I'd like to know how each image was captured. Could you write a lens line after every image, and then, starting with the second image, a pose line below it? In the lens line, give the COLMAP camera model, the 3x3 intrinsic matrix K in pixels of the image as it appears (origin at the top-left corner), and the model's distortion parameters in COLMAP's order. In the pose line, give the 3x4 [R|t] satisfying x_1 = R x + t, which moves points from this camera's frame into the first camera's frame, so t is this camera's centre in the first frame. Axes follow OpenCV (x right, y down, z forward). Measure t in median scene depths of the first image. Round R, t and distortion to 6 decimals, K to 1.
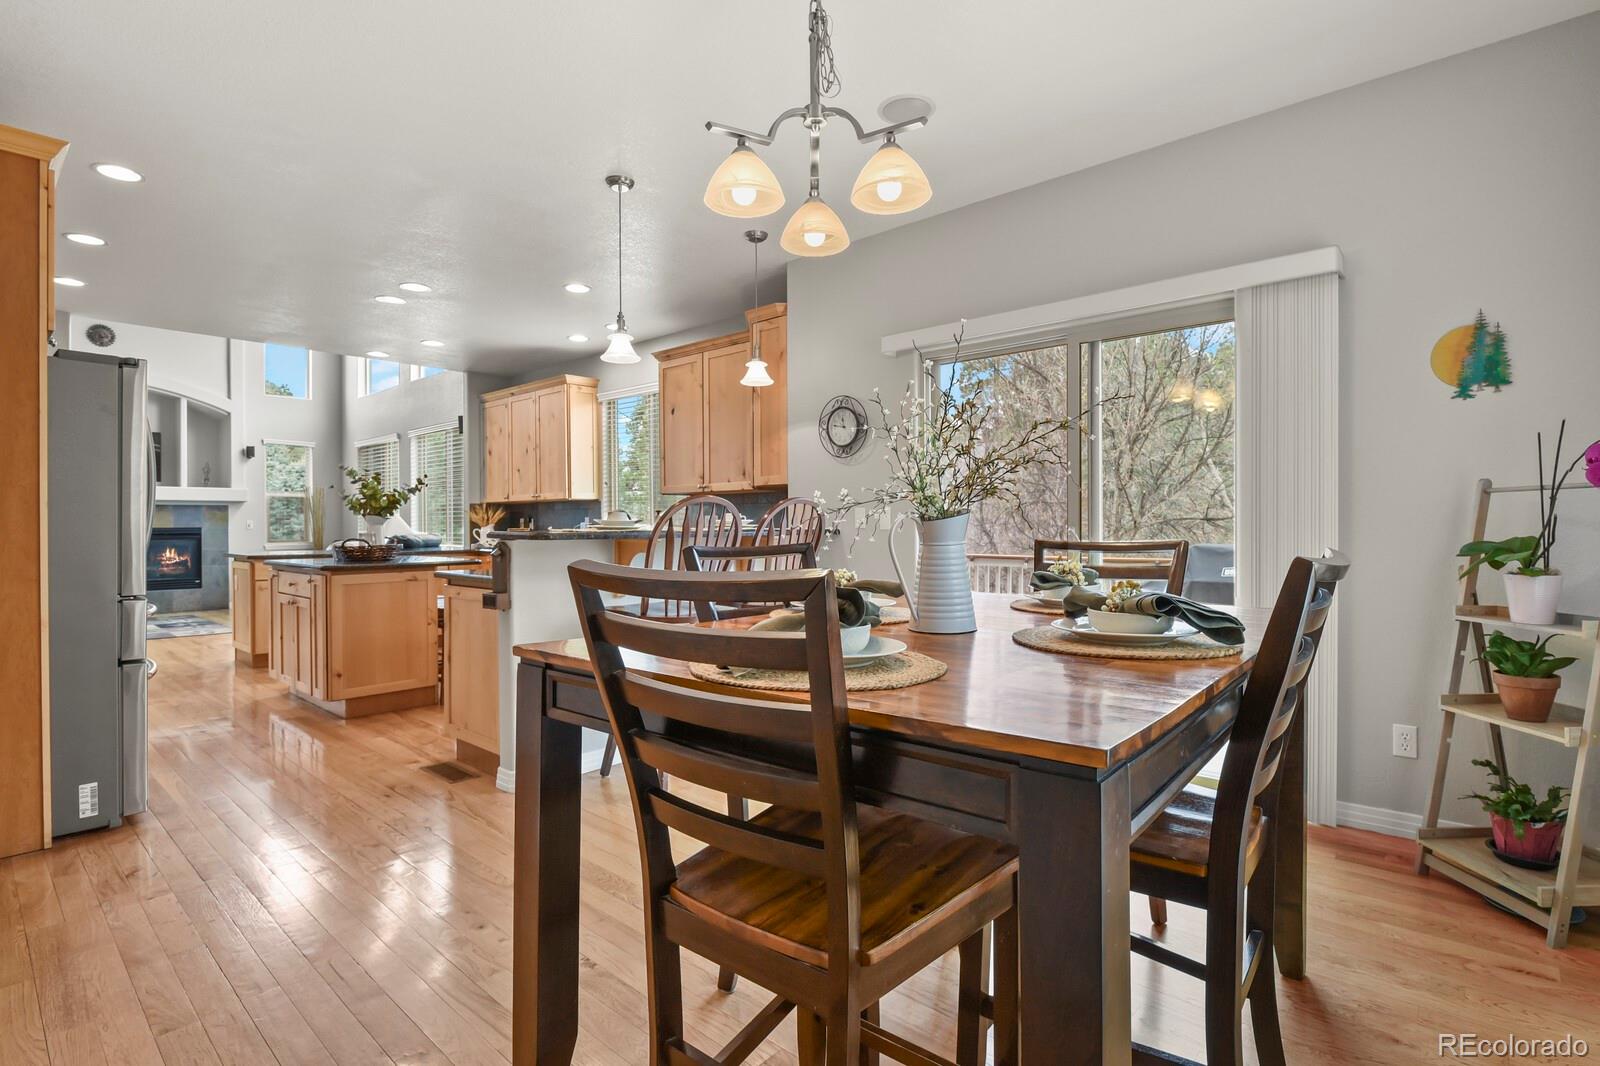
lens RADIAL K [[775.1, 0, 801.8], [0, 775.1, 526.4], [0, 0, 1]] dist [-0.003230, -0.004703]
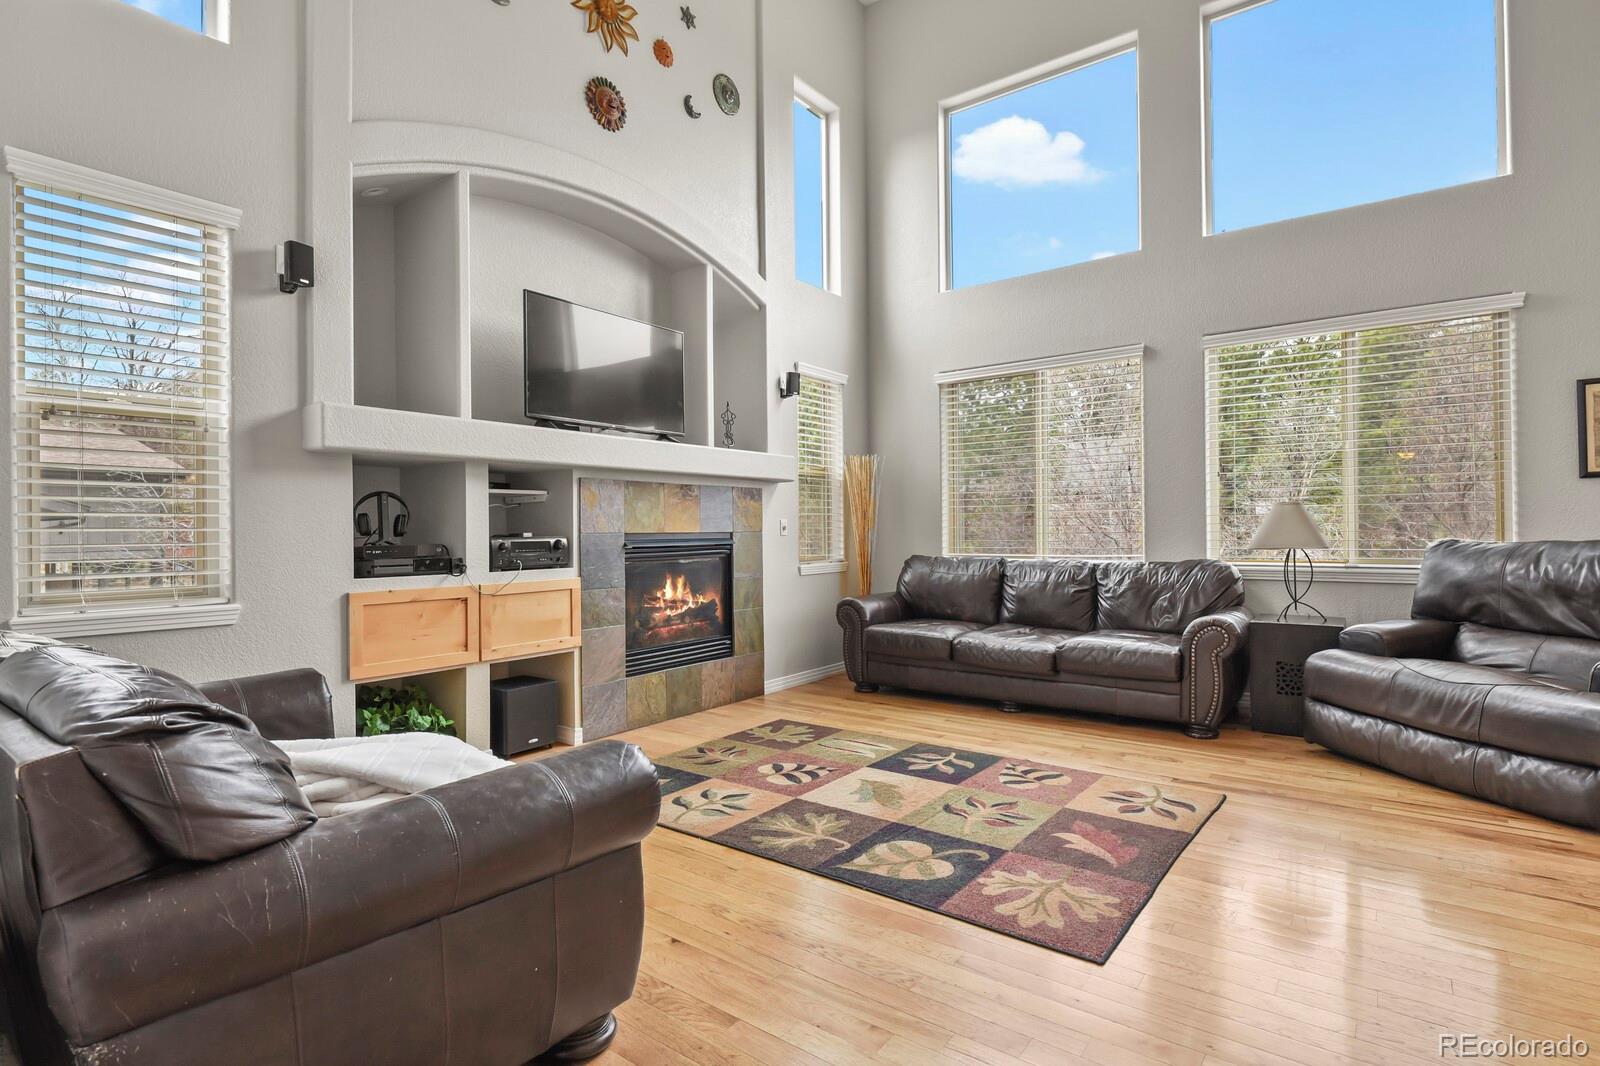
lens RADIAL K [[775.1, 0, 811.5], [0, 775.1, 531.8], [0, 0, 1]] dist [-0.003230, -0.004703]
pose [[0.995661, -0.005988, 0.092862, -1.145606], [0.006242, 0.999978, -0.002446, 0.003835], [-0.092846, 0.003015, 0.995676, 0.743717]]
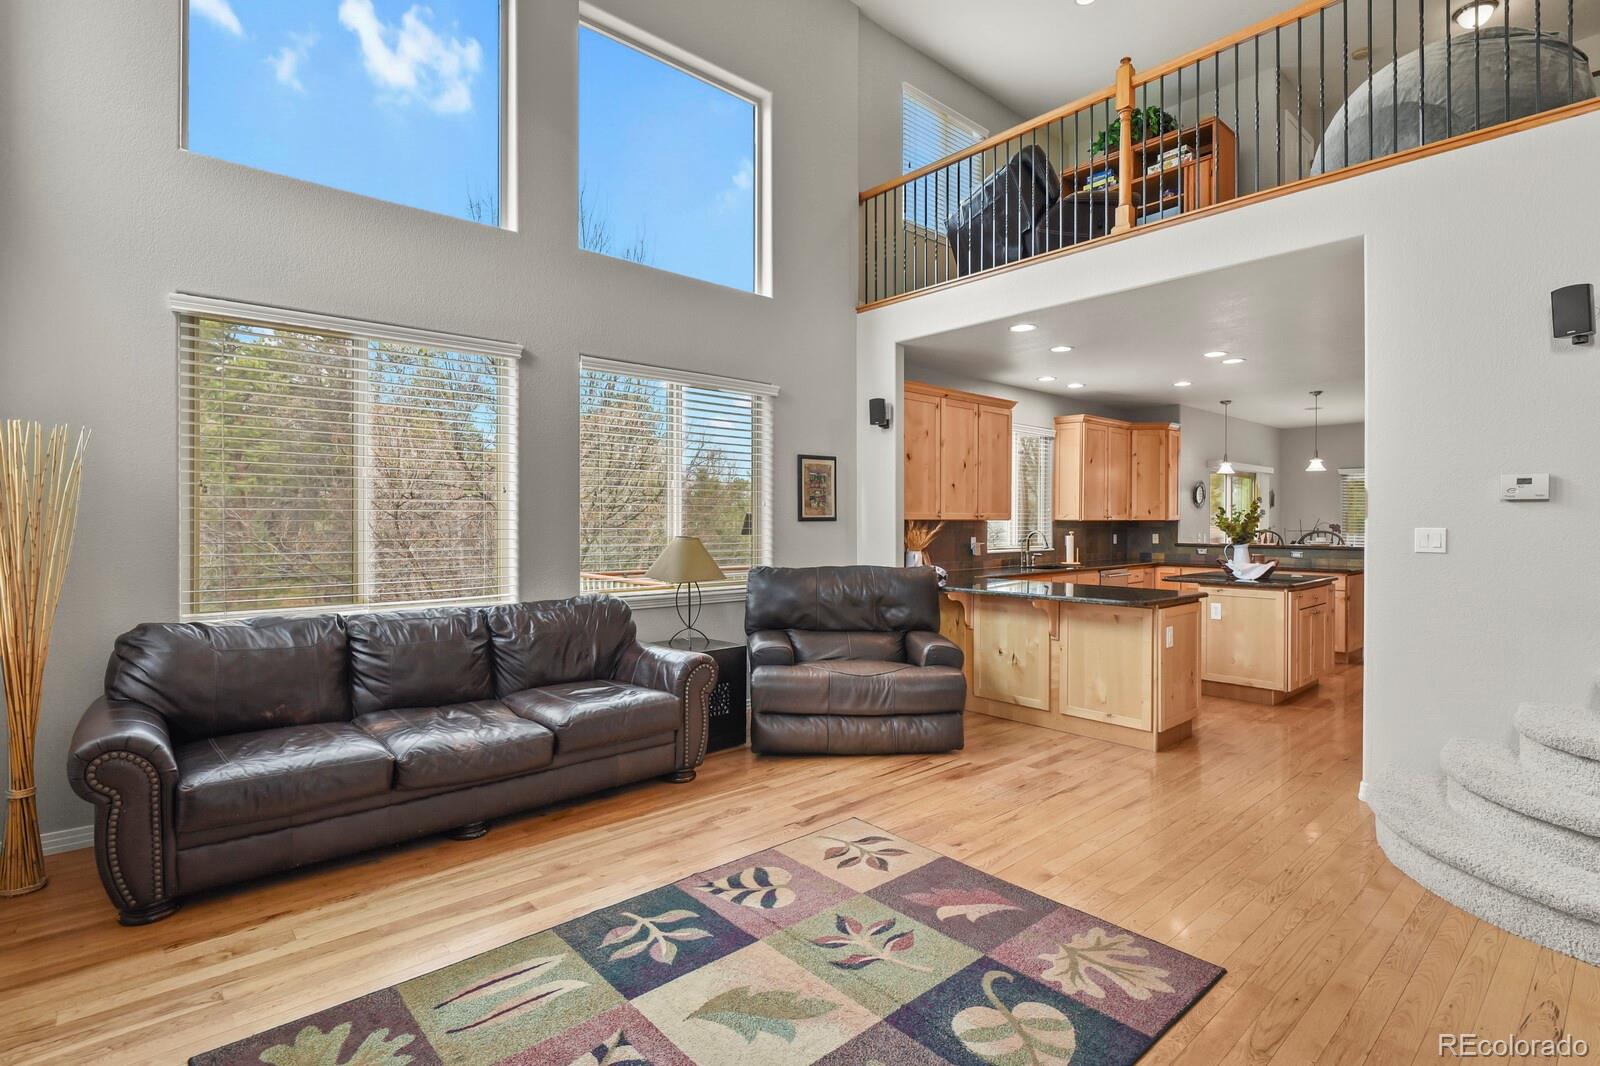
lens RADIAL K [[775.1, 0, 805.0], [0, 775.1, 527.3], [0, 0, 1]] dist [-0.003230, -0.004703]
pose [[0.105692, -0.002206, 0.994397, -1.361033], [0.002241, 0.999996, 0.001980, -0.028408], [-0.994396, 0.002019, 0.105696, 1.158388]]
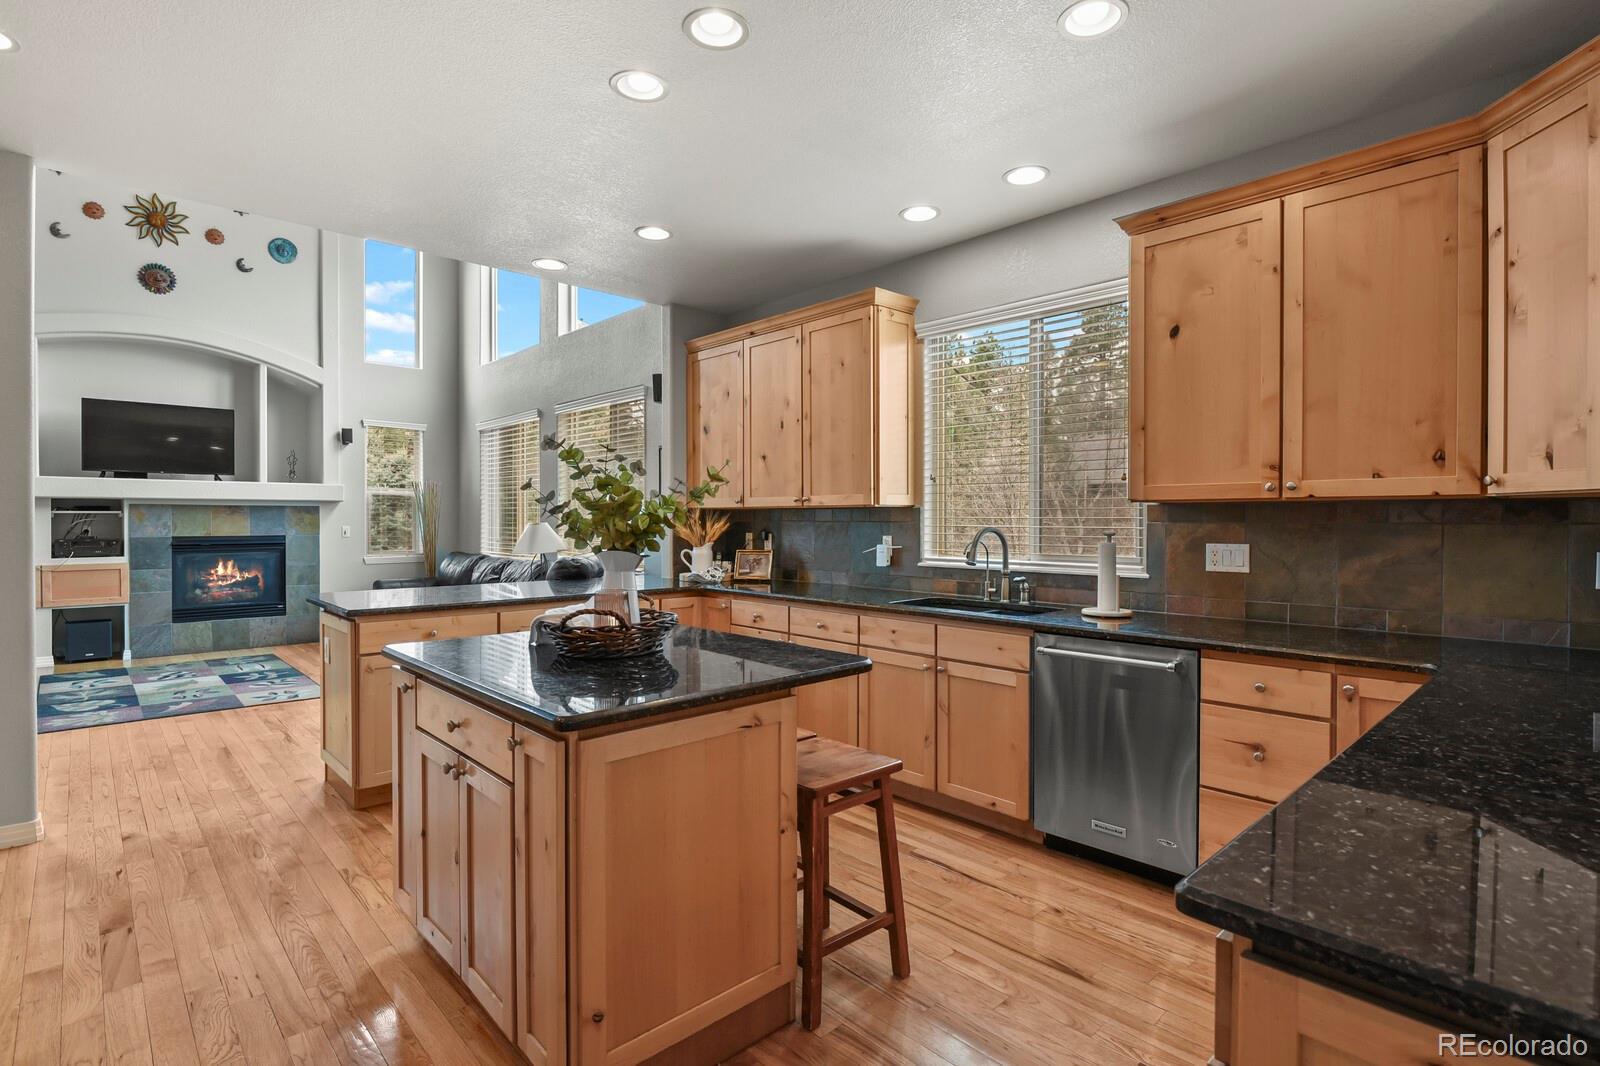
lens RADIAL K [[775.1, 0, 804.9], [0, 775.1, 528.1], [0, 0, 1]] dist [-0.003230, -0.004703]
pose [[0.996617, 0.006866, -0.081904, -0.304304], [-0.006130, 0.999939, 0.009240, -0.023585], [0.081962, -0.008707, 0.996597, 0.419100]]
